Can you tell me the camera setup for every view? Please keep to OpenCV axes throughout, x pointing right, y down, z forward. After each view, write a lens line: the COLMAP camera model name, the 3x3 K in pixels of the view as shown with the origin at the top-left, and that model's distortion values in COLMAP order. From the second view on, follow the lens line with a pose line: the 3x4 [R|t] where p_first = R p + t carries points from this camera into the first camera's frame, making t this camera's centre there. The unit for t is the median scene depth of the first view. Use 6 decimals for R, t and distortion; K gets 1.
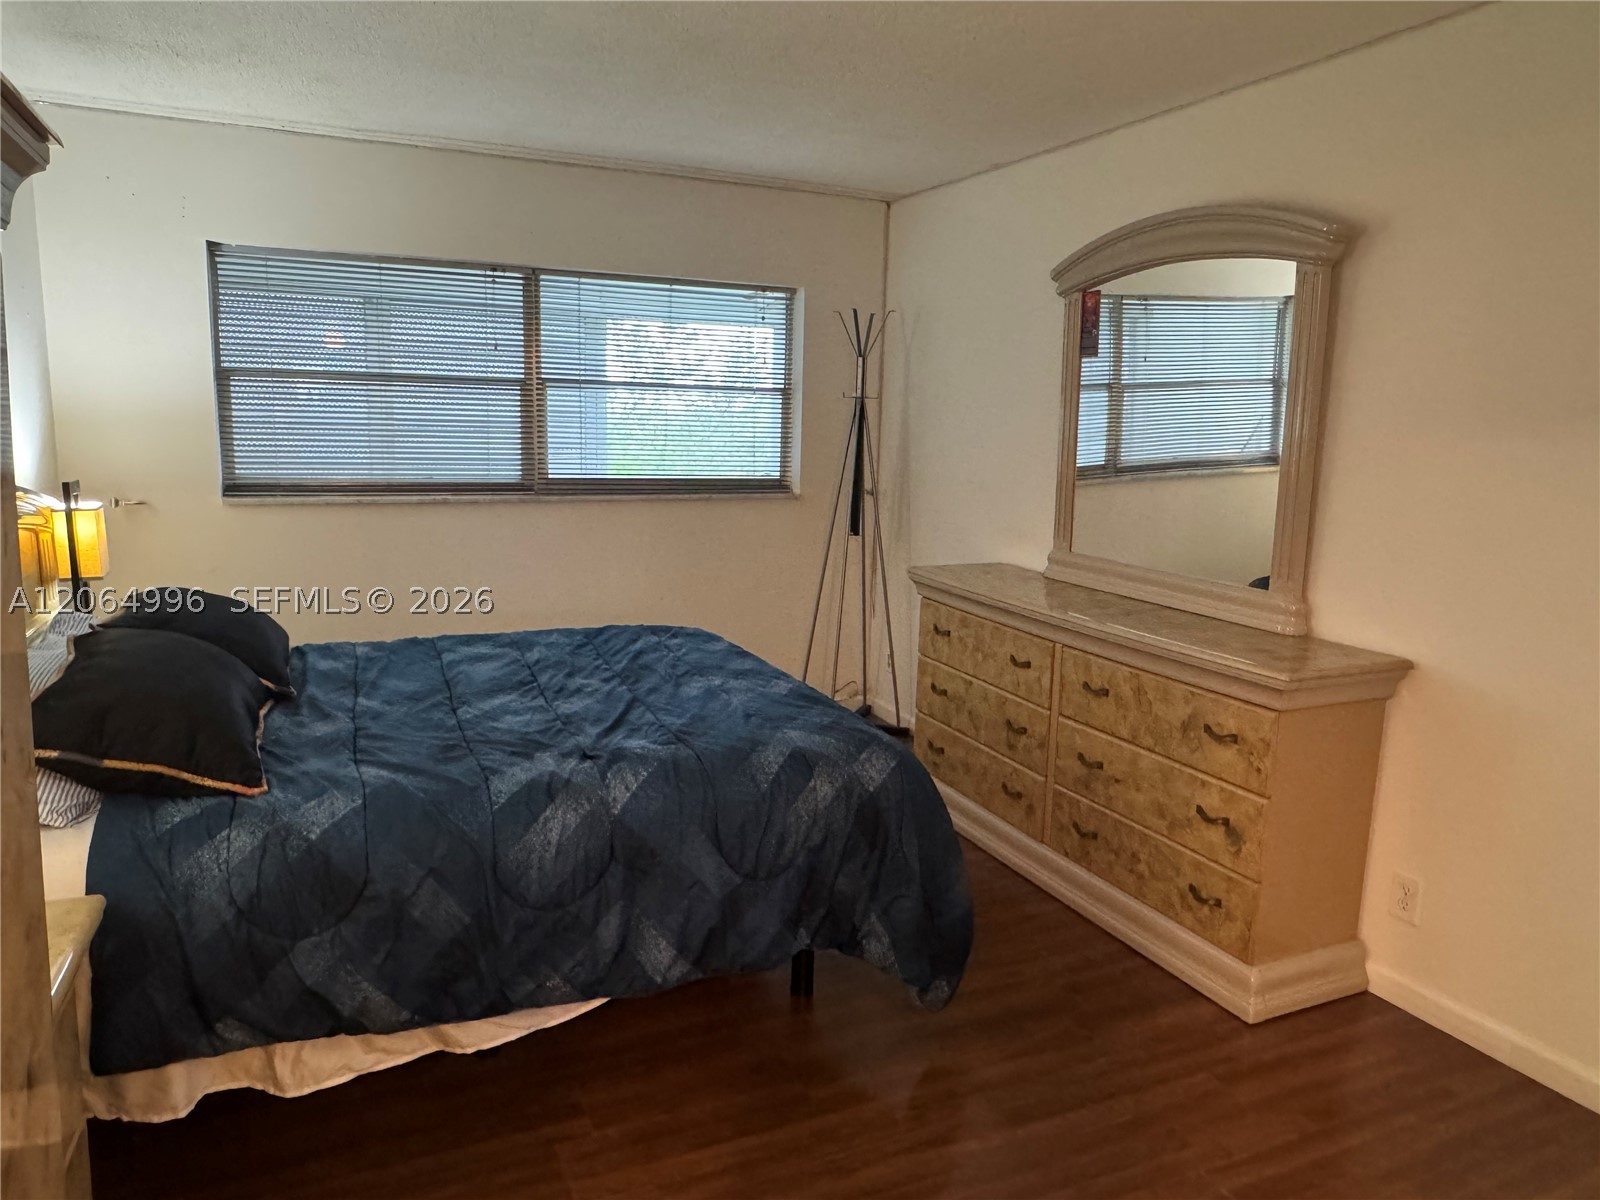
lens RADIAL K [[1080.2, 0, 791.5], [0, 1080.2, 608.0], [0, 0, 1]] dist [-0.006079, 0.007913]
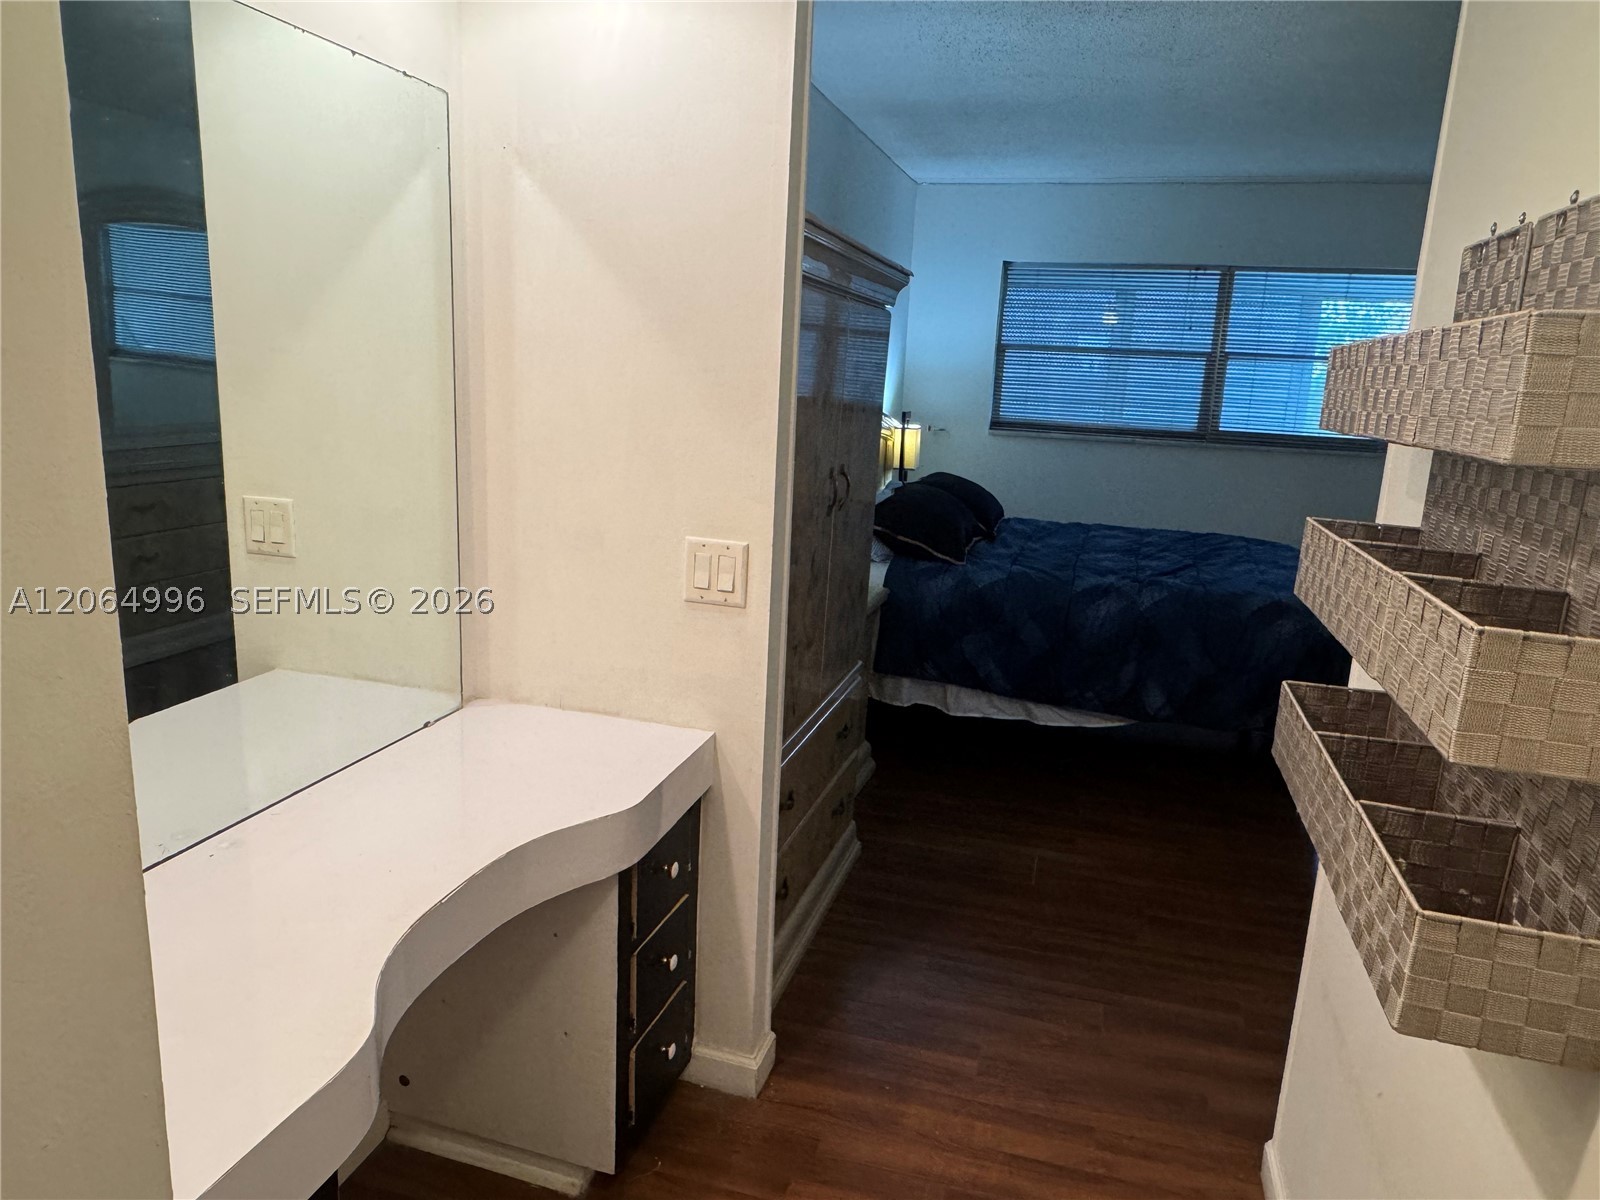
lens RADIAL K [[1080.2, 0, 799.2], [0, 1080.2, 610.5], [0, 0, 1]] dist [-0.006079, 0.007913]
pose [[0.769818, 0.154100, -0.619382, 0.329136], [-0.135347, 0.987760, 0.077531, 0.089698], [0.623748, 0.024147, 0.781252, -0.464077]]
